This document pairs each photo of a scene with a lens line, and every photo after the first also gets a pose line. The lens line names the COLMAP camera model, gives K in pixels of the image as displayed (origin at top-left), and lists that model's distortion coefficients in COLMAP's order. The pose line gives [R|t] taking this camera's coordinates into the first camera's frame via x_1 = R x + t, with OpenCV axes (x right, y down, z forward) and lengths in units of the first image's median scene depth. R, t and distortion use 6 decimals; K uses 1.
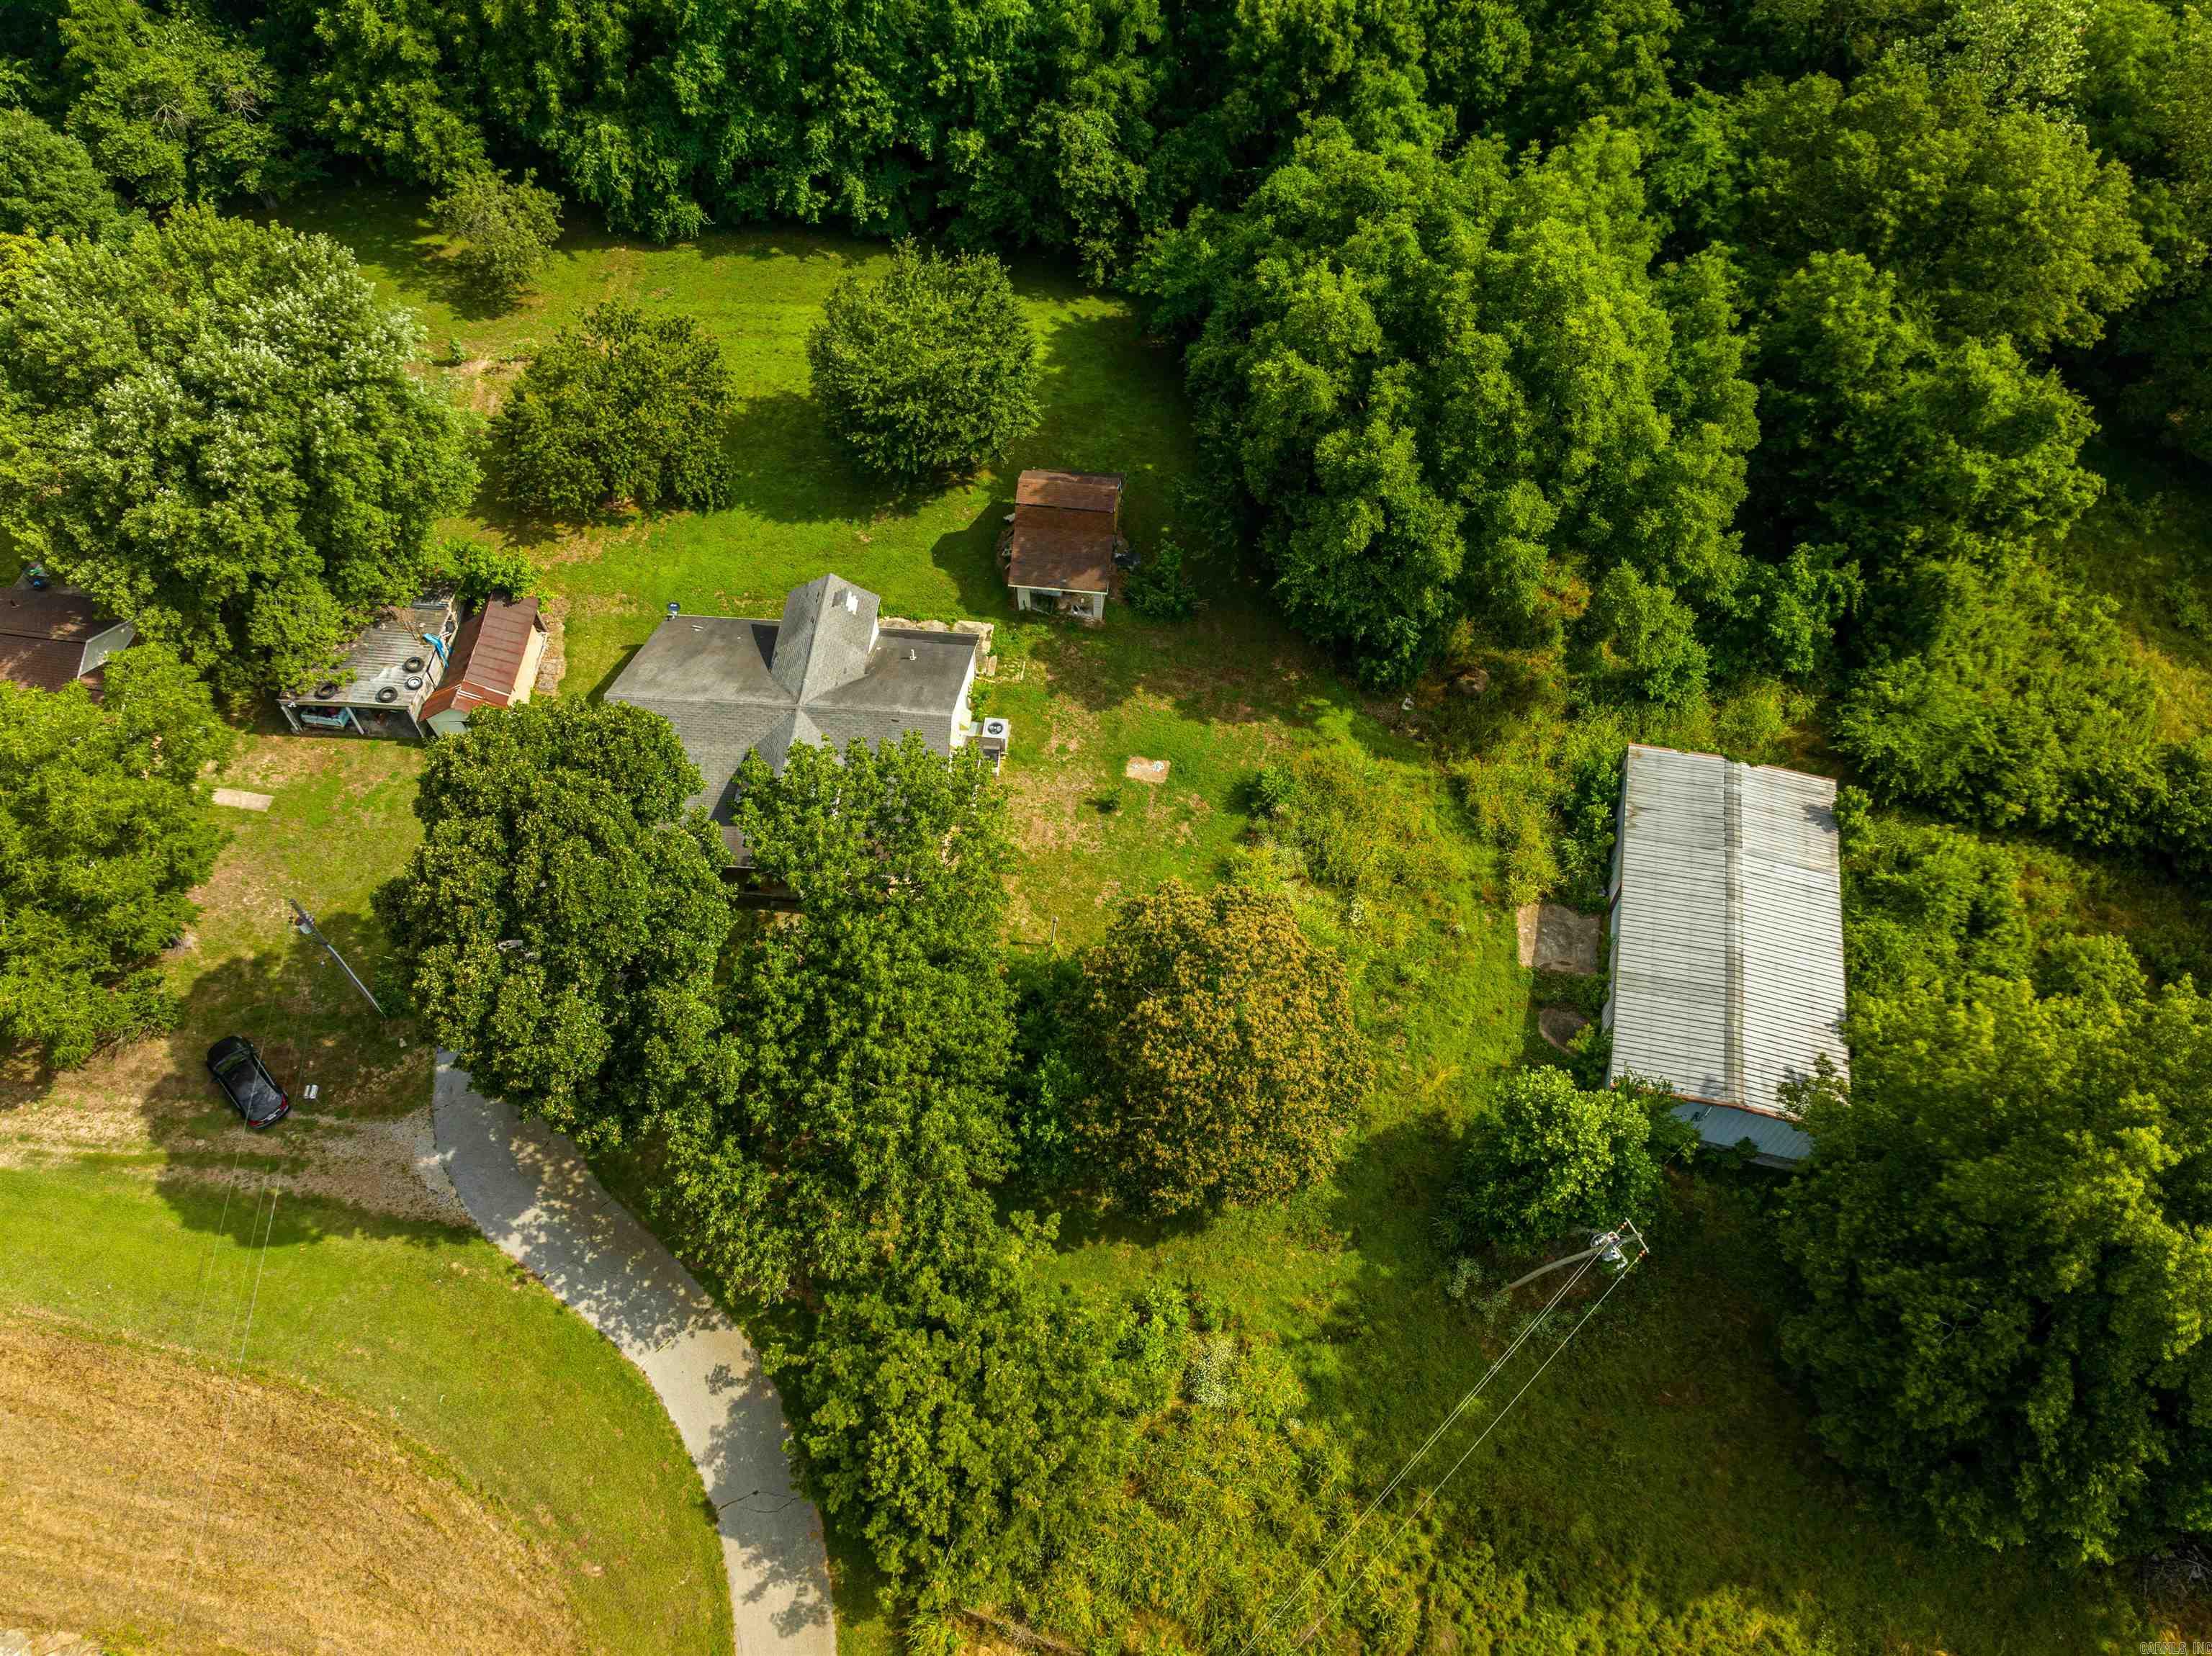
lens RADIAL K [[1564.3, 0, 1096.4], [0, 1564.3, 826.9], [0, 0, 1]] dist [-0.035125, 0.019156]
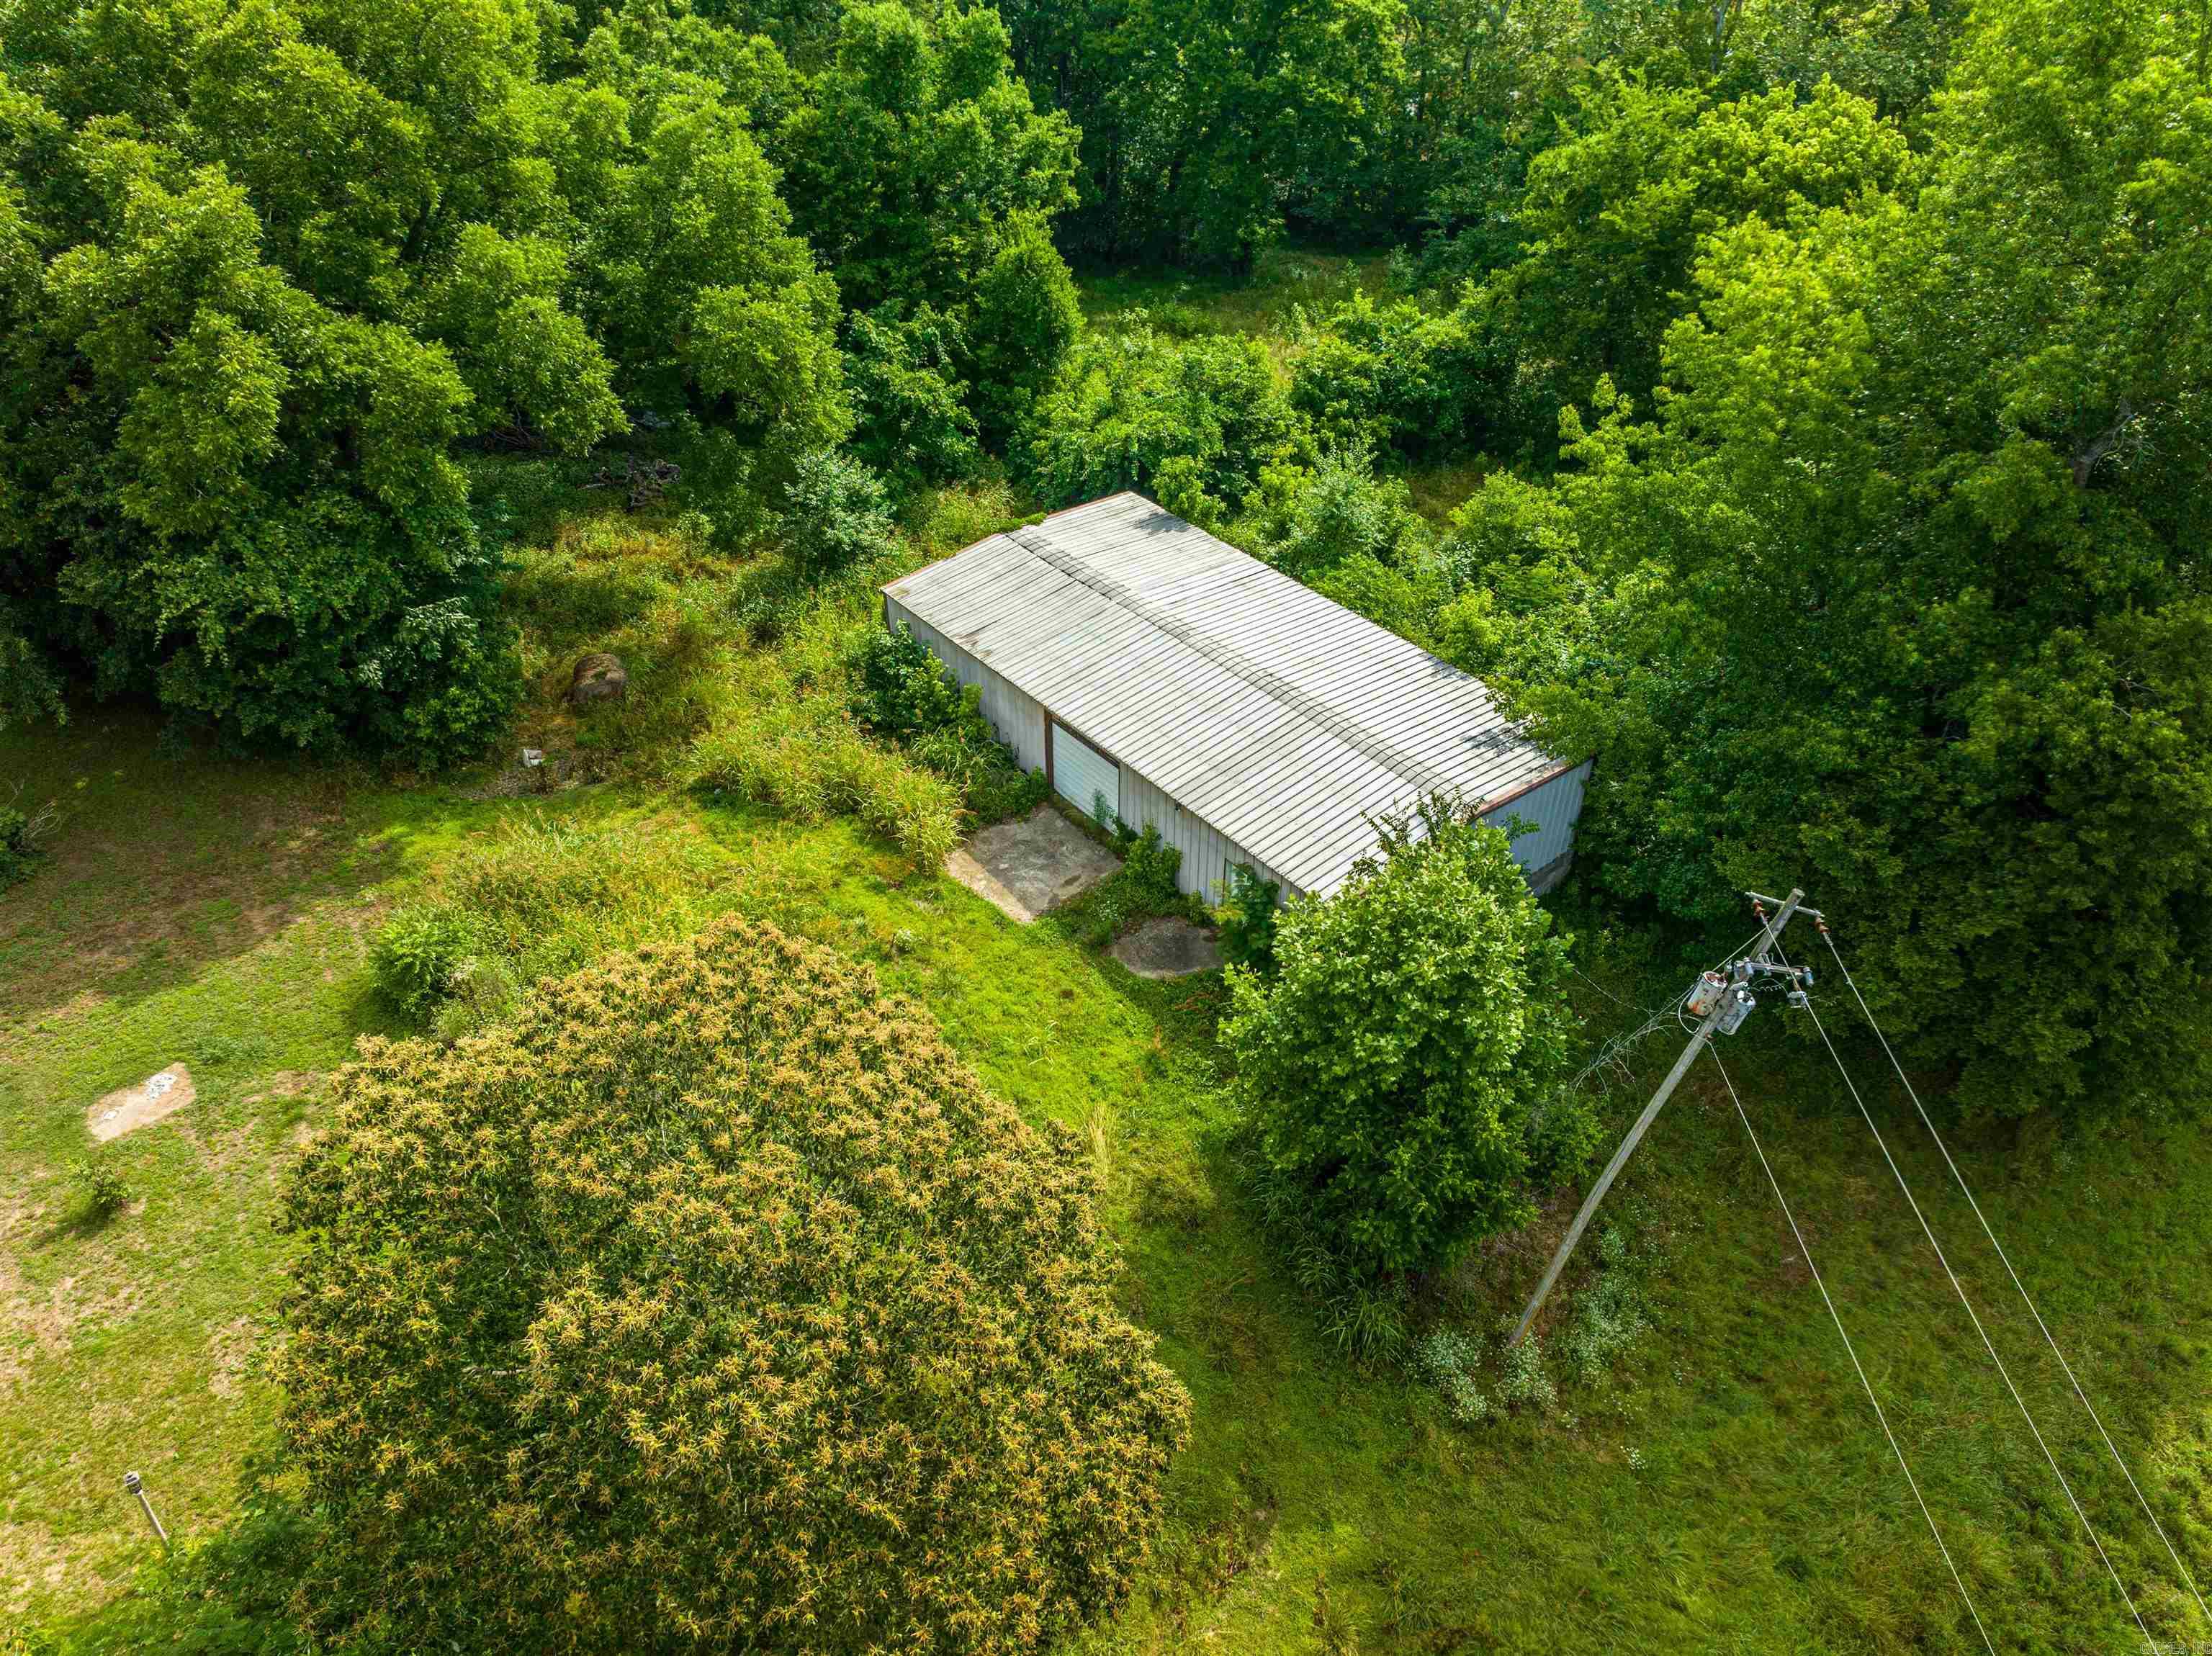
lens RADIAL K [[1564.3, 0, 1107.9], [0, 1564.3, 812.1], [0, 0, 1]] dist [-0.035125, 0.019156]
pose [[0.604765, -0.500337, 0.619615, -0.029993], [0.656440, 0.753695, -0.032101, 0.091701], [-0.450939, 0.426154, 0.784249, 0.515994]]
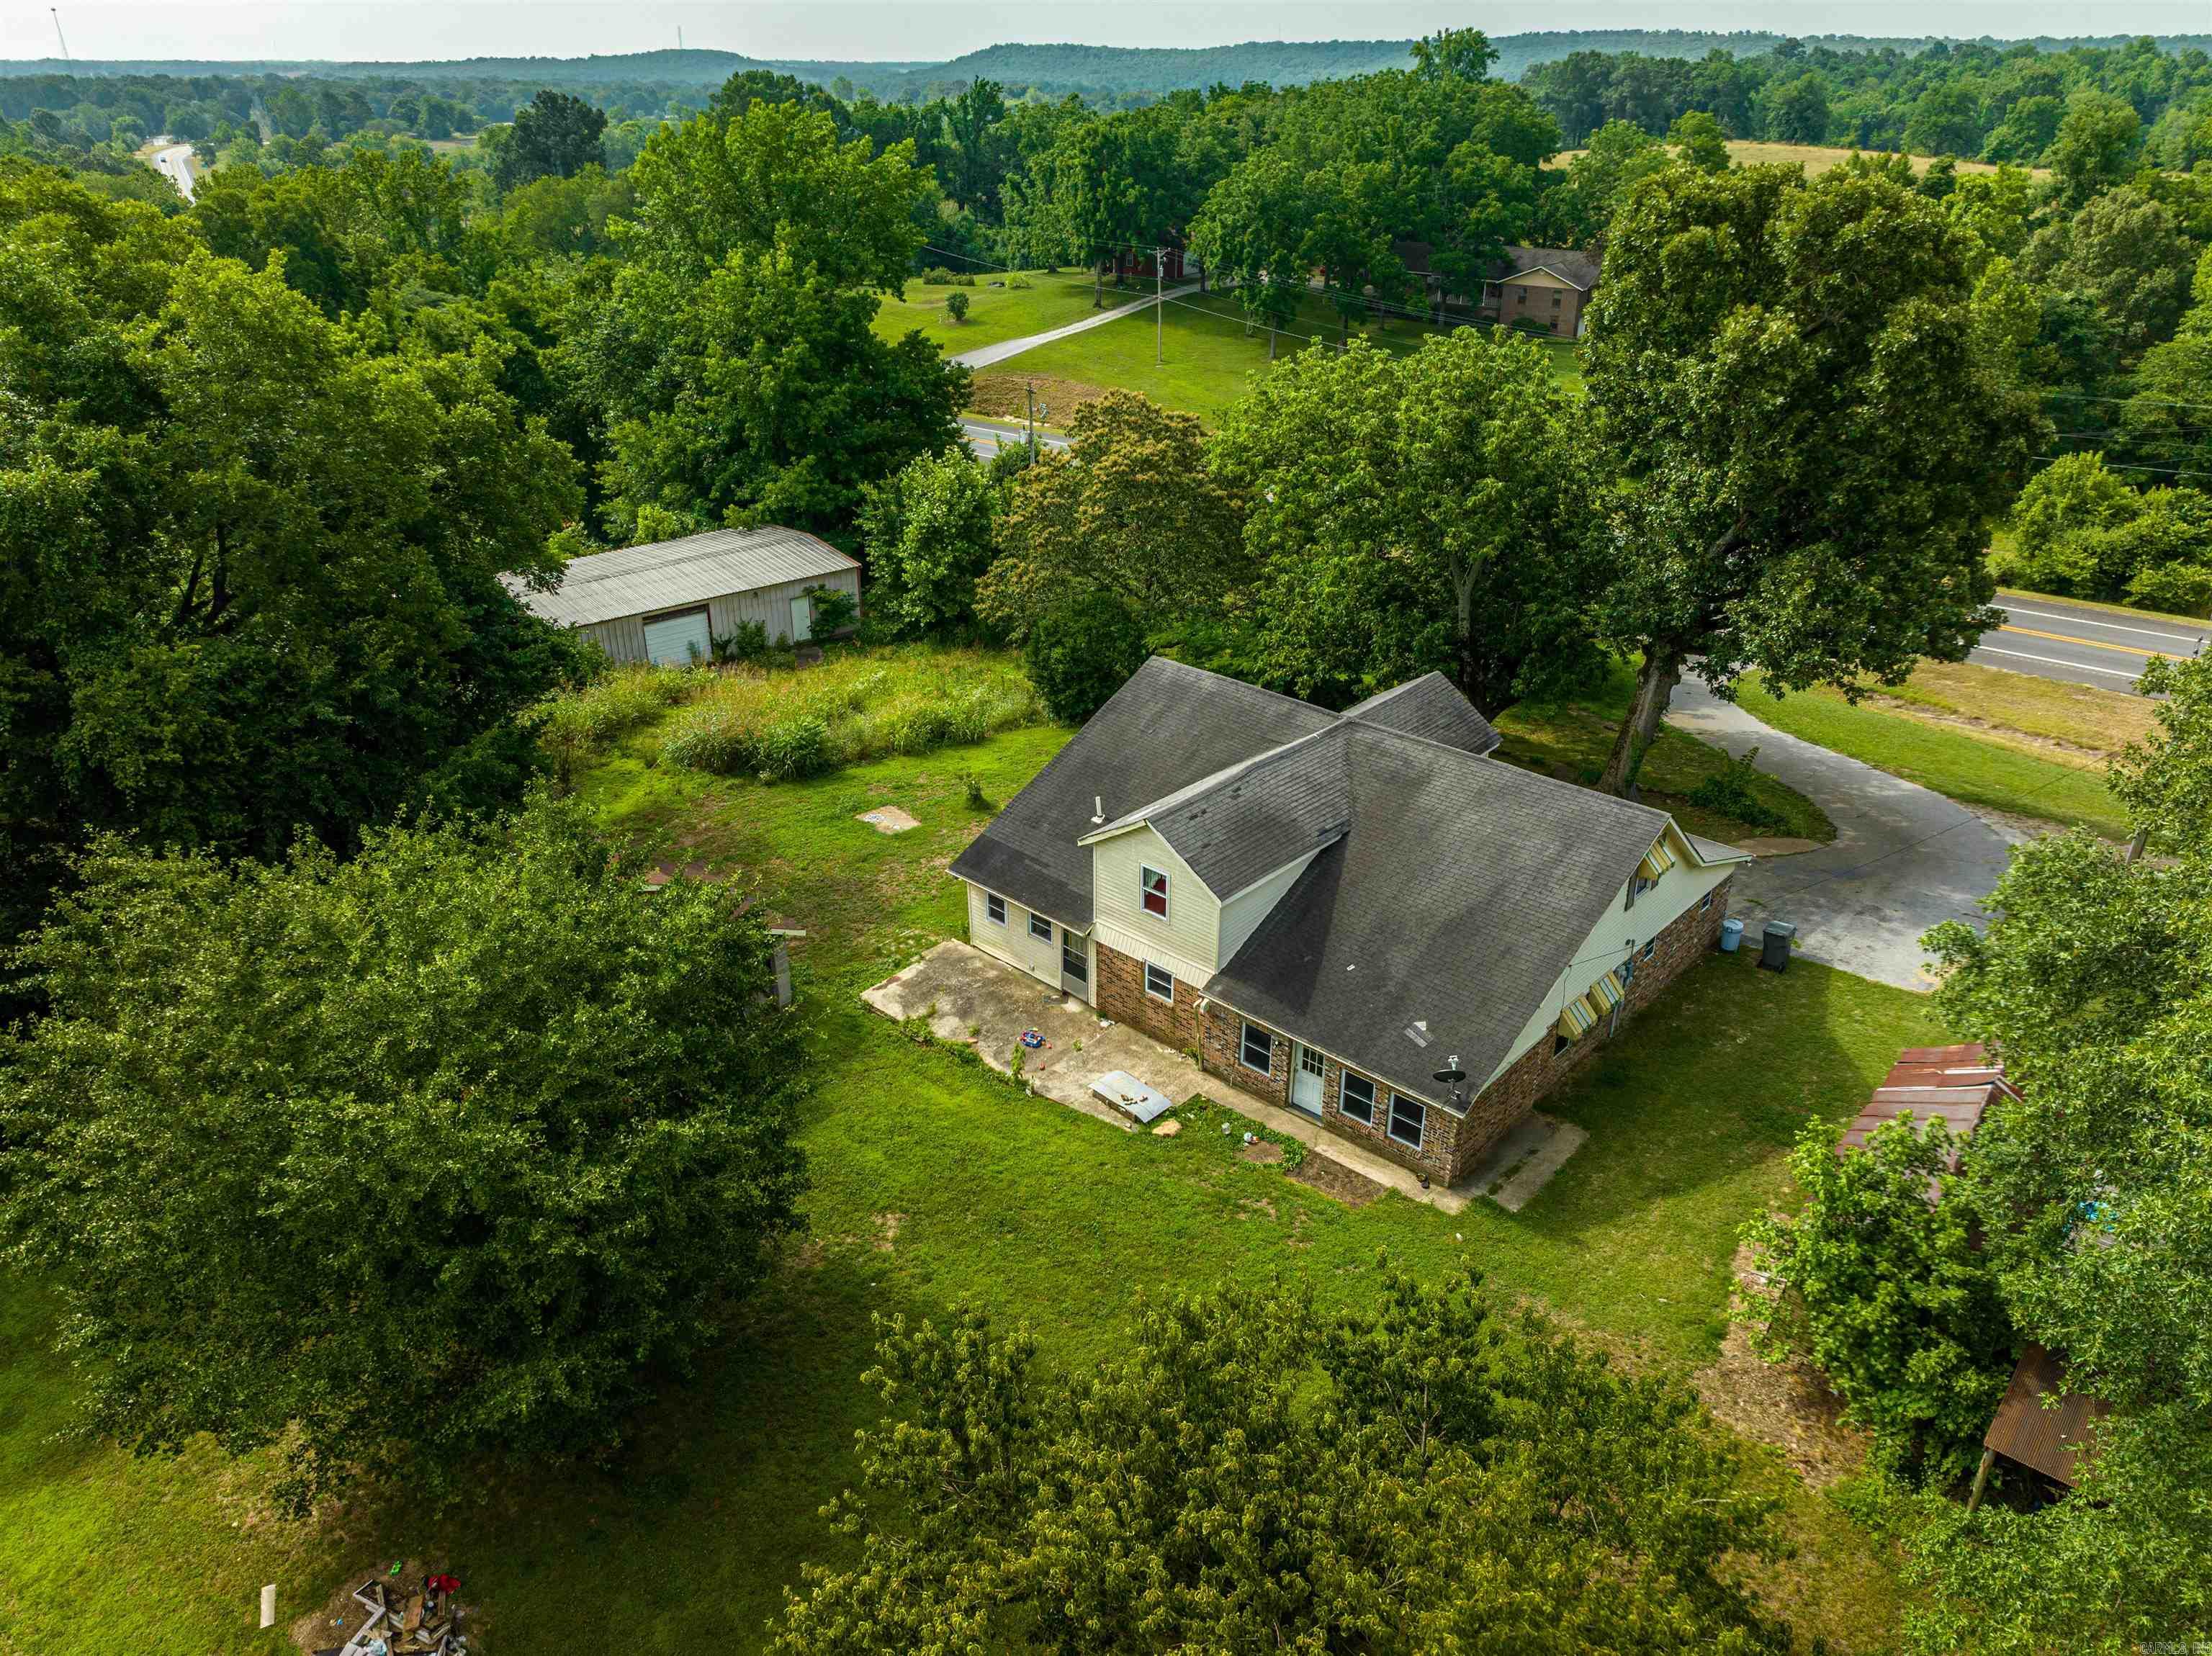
lens RADIAL K [[1564.3, 0, 1100.7], [0, 1564.3, 817.4], [0, 0, 1]] dist [-0.035125, 0.019156]
pose [[-0.788338, -0.268271, 0.553673, -0.416371], [0.505638, 0.230178, 0.831473, -0.556542], [-0.350504, 0.935440, -0.045810, 1.004436]]
